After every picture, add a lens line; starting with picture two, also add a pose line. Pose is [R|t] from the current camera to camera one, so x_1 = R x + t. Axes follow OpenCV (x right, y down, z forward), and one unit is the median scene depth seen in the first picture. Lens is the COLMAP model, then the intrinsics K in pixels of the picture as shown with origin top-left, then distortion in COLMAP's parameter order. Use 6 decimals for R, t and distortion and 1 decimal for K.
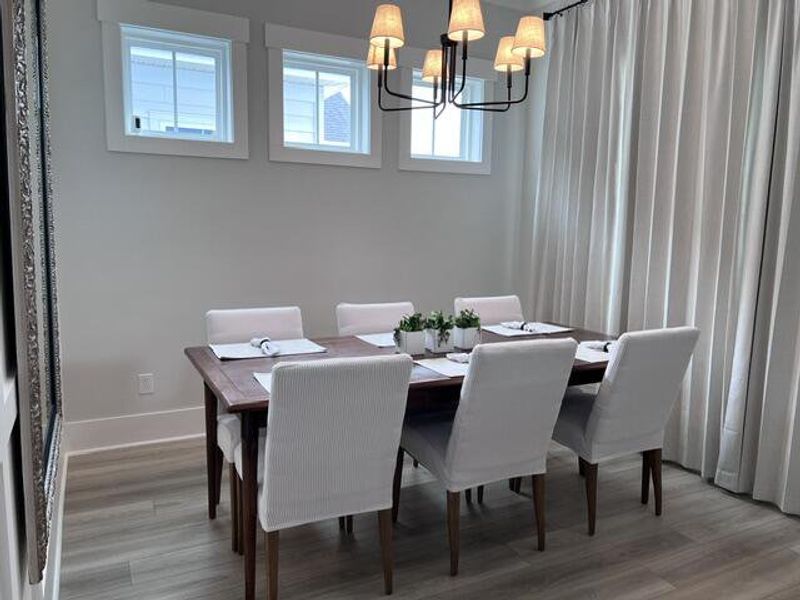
lens RADIAL K [[604.0, 0, 404.7], [0, 604.0, 294.3], [0, 0, 1]] dist [0.053773, -0.020906]
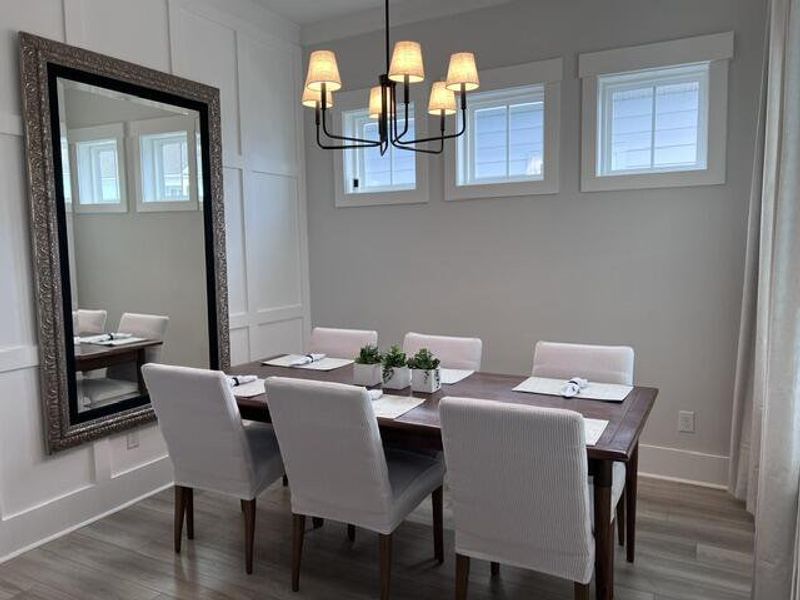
lens RADIAL K [[604.0, 0, 405.2], [0, 604.0, 305.3], [0, 0, 1]] dist [0.053773, -0.020906]
pose [[0.575248, 0.049160, -0.816500, 0.746853], [-0.081877, 0.996640, 0.002321, -0.034401], [0.813871, 0.065518, 0.577340, 0.383603]]
